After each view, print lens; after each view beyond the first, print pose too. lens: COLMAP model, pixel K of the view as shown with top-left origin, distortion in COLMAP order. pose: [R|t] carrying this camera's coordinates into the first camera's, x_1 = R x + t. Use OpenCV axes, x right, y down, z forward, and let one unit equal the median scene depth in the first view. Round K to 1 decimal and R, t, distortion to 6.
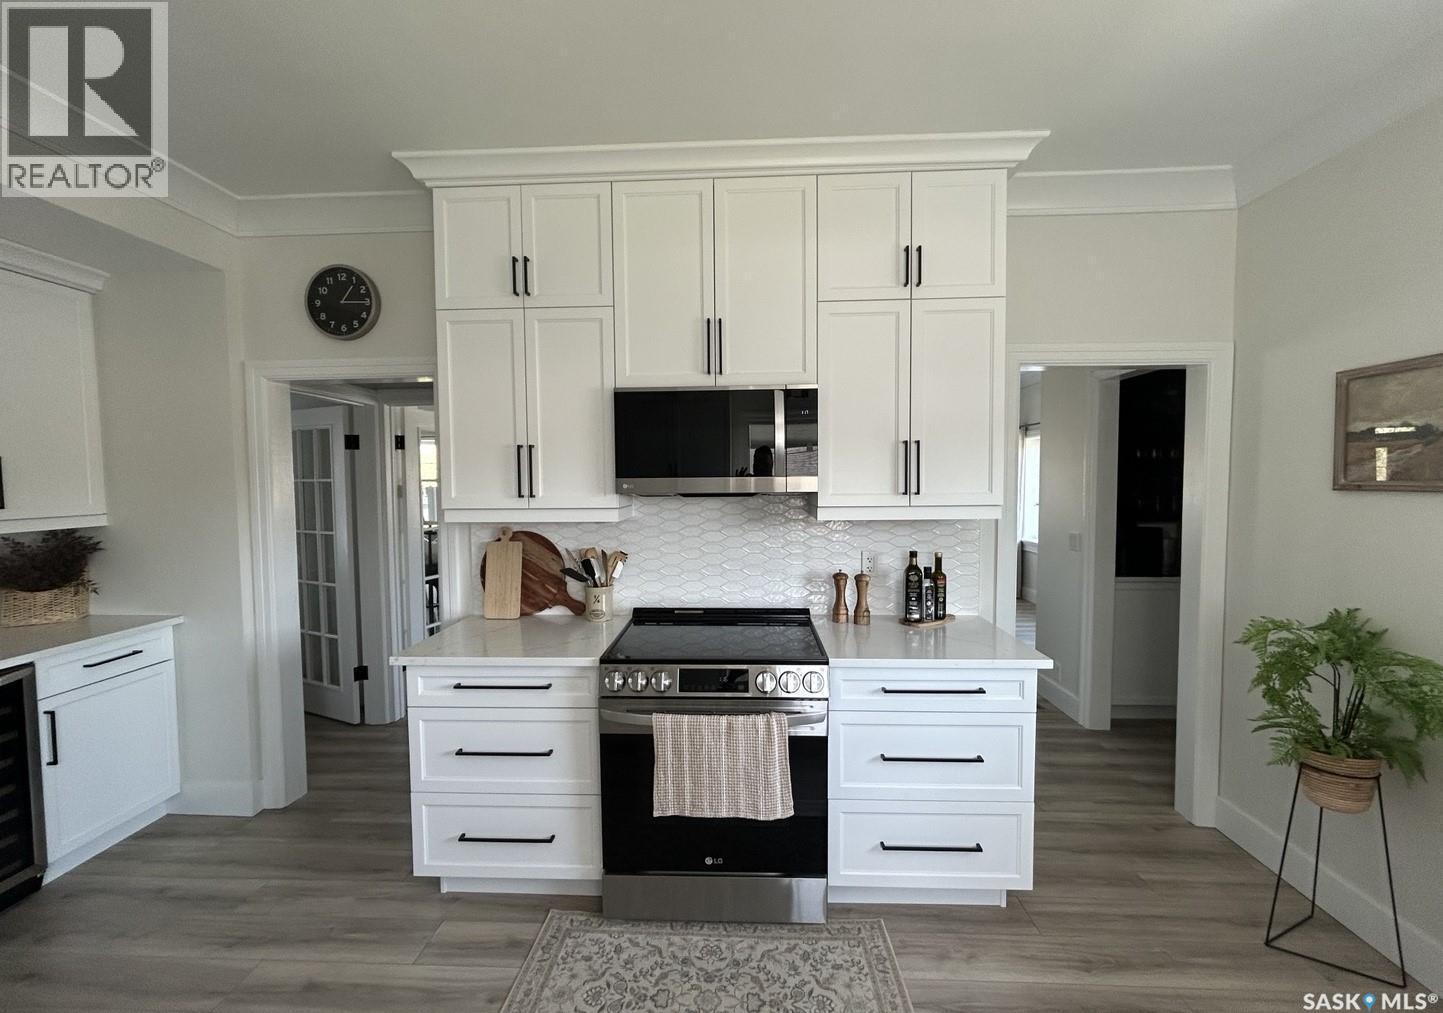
lens RADIAL K [[617.0, 0, 719.2], [0, 617.0, 509.2], [0, 0, 1]] dist [-0.000335, 0.000206]
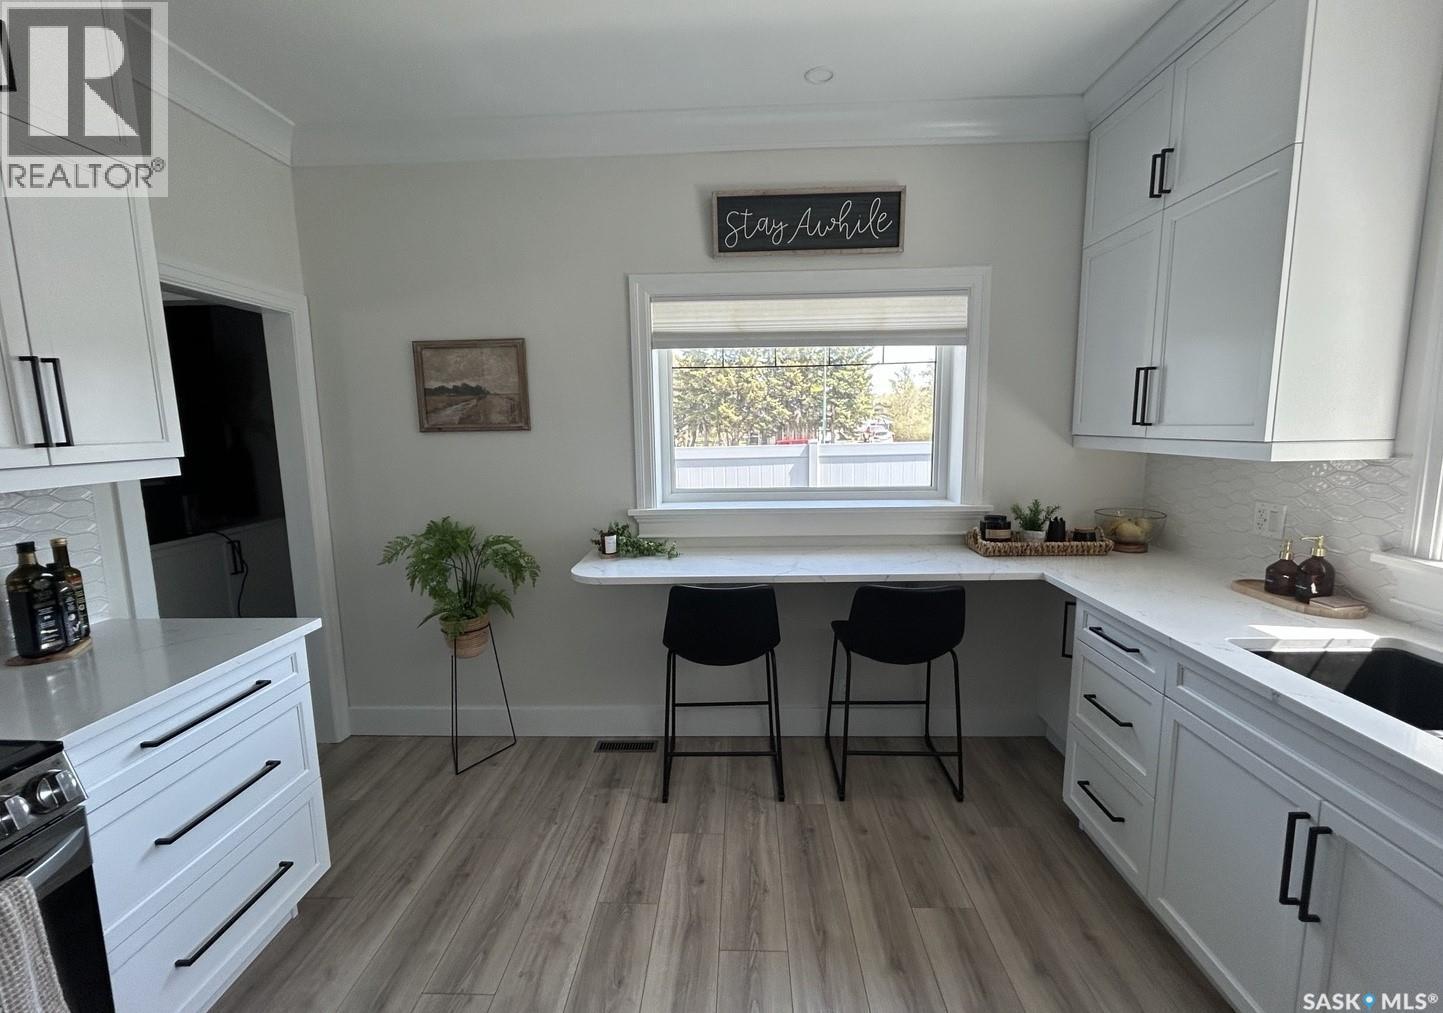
lens RADIAL K [[617.0, 0, 719.2], [0, 617.0, 509.2], [0, 0, 1]] dist [-0.000335, 0.000206]
pose [[-0.011019, -0.131907, 0.991201, -0.320473], [0.066689, 0.988957, 0.132350, 0.000569], [-0.997713, 0.067560, -0.002100, 0.348482]]
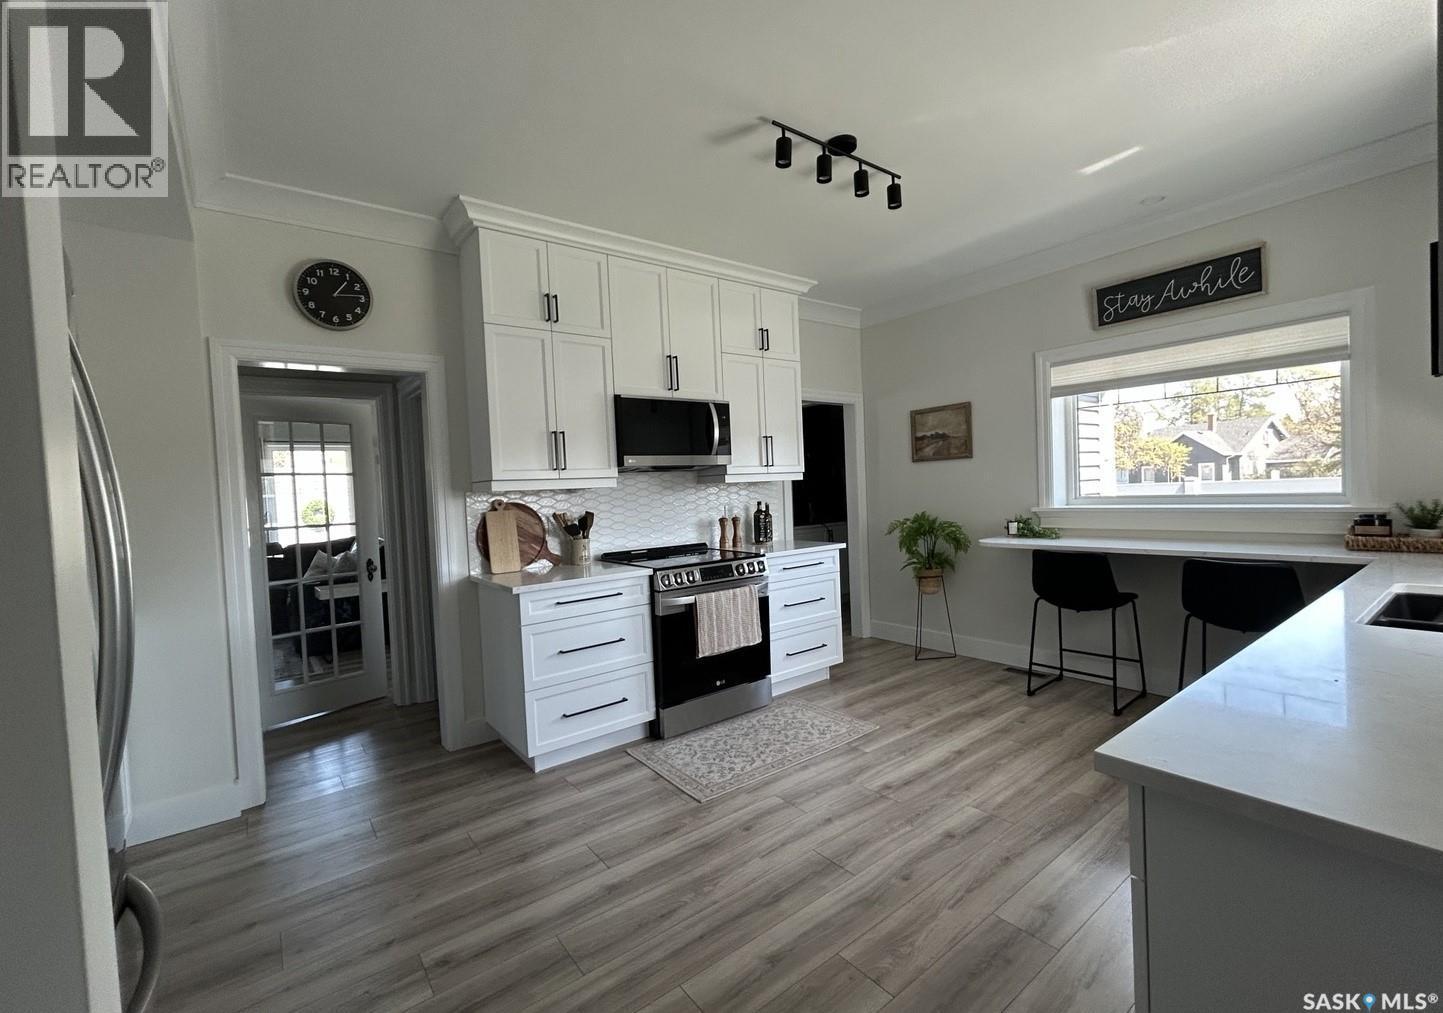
lens RADIAL K [[617.0, 0, 719.2], [0, 617.0, 509.2], [0, 0, 1]] dist [-0.000335, 0.000206]
pose [[0.765486, -0.046609, 0.641763, -0.962935], [0.069884, 0.997495, -0.010912, 0.111075], [-0.639647, 0.053202, 0.766826, -0.270423]]
